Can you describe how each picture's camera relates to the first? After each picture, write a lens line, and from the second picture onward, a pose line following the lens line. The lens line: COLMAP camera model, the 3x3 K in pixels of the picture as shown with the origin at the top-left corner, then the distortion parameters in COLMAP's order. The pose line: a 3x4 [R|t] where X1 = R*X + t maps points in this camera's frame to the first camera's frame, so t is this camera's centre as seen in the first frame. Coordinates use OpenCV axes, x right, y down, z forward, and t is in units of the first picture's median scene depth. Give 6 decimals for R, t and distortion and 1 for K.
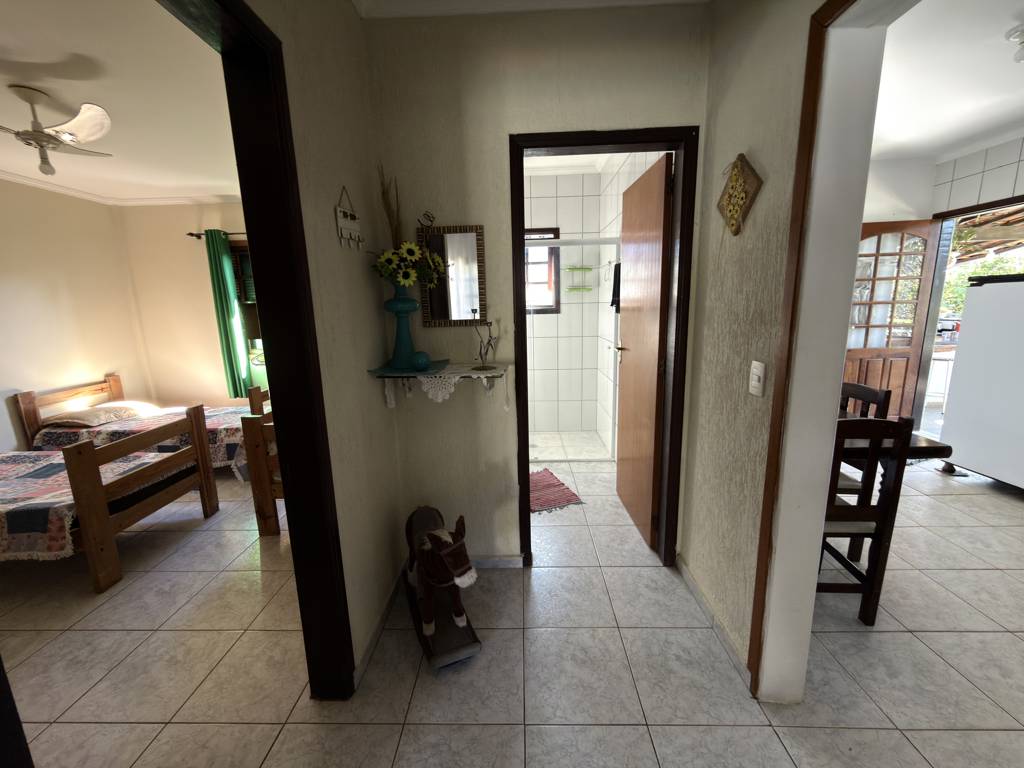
lens RADIAL K [[411.4, 0, 510.6], [0, 411.4, 382.4], [0, 0, 1]] dist [-0.001565, 0.001728]
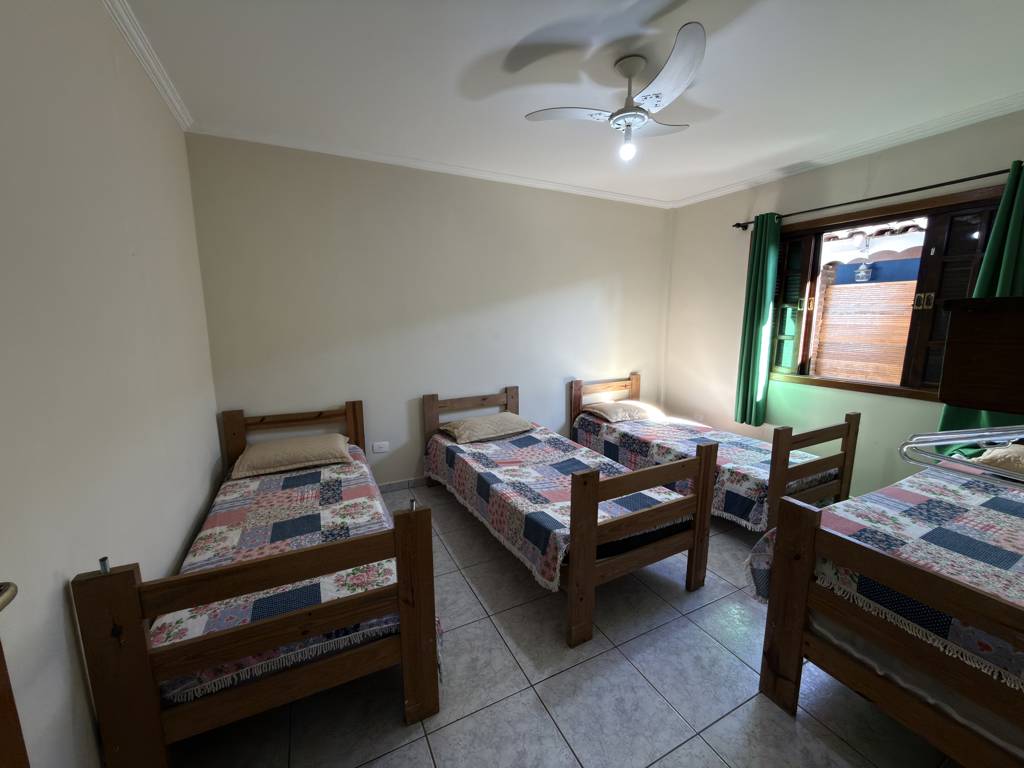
lens RADIAL K [[411.4, 0, 507.4], [0, 411.4, 381.3], [0, 0, 1]] dist [-0.001565, 0.001728]
pose [[0.467229, 0.164862, -0.868630, -0.257532], [-0.176859, 0.980032, 0.090874, -0.045199], [0.866266, 0.111166, 0.487057, 0.259801]]
